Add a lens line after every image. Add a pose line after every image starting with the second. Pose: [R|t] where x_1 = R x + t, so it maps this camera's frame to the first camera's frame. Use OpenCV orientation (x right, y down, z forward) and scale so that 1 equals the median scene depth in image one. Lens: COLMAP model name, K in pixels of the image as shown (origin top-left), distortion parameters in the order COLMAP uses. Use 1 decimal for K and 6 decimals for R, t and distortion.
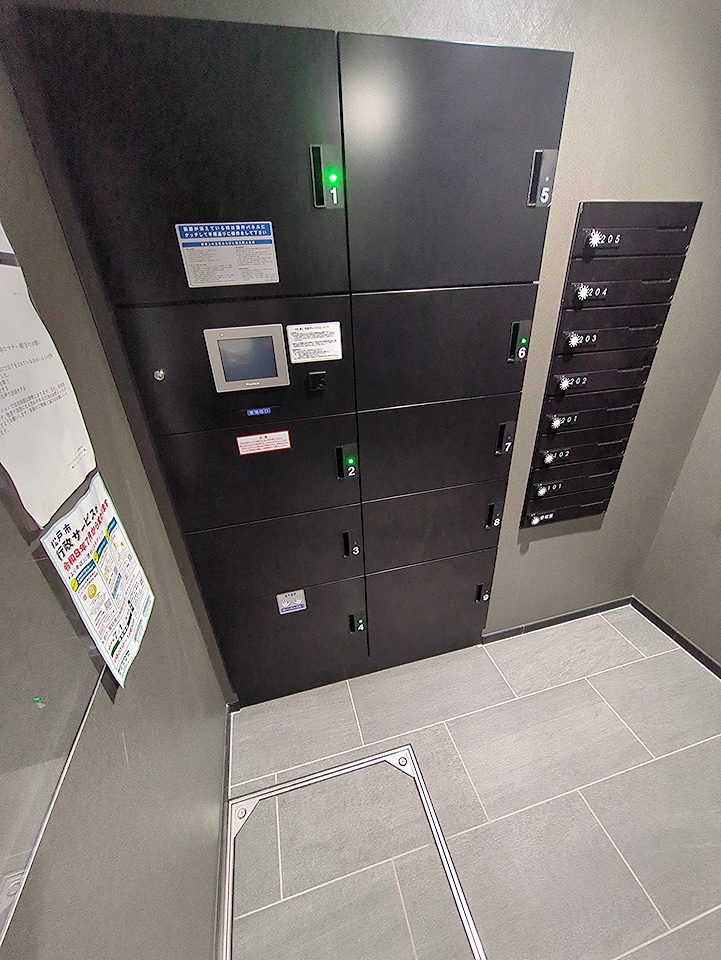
lens RADIAL K [[377.5, 0, 358.2], [0, 377.5, 484.8], [0, 0, 1]] dist [0.000994, 0.000327]
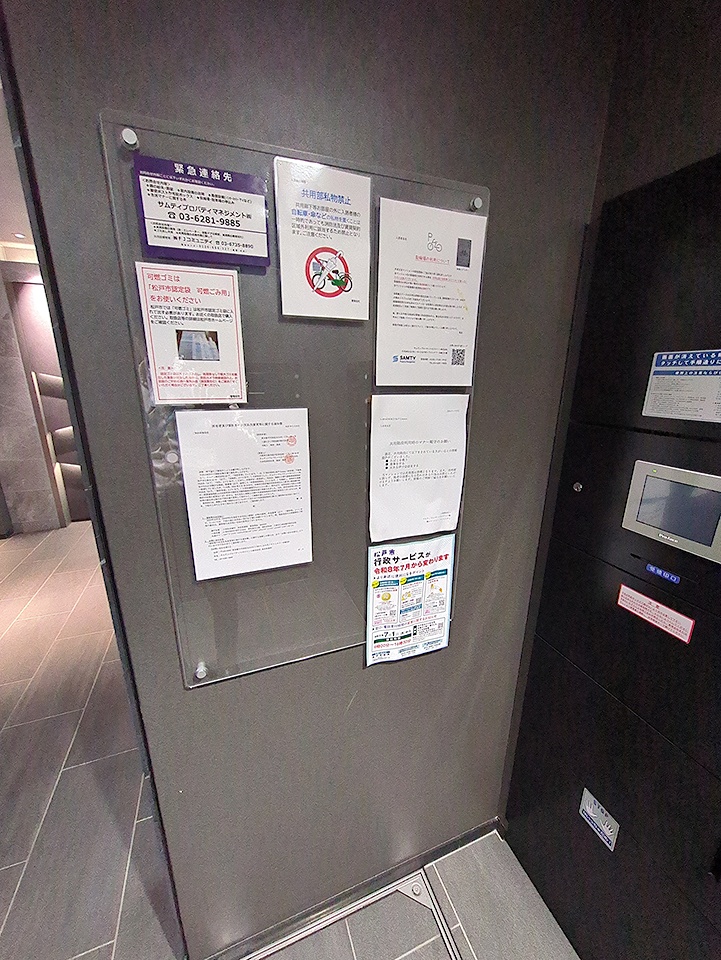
lens RADIAL K [[377.5, 0, 358.2], [0, 377.5, 484.8], [0, 0, 1]] dist [0.000994, 0.000327]
pose [[0.105976, 0.329404, -0.938223, 0.393867], [-0.475741, 0.845337, 0.243056, -0.299074], [0.873178, 0.420593, 0.246297, 0.283026]]
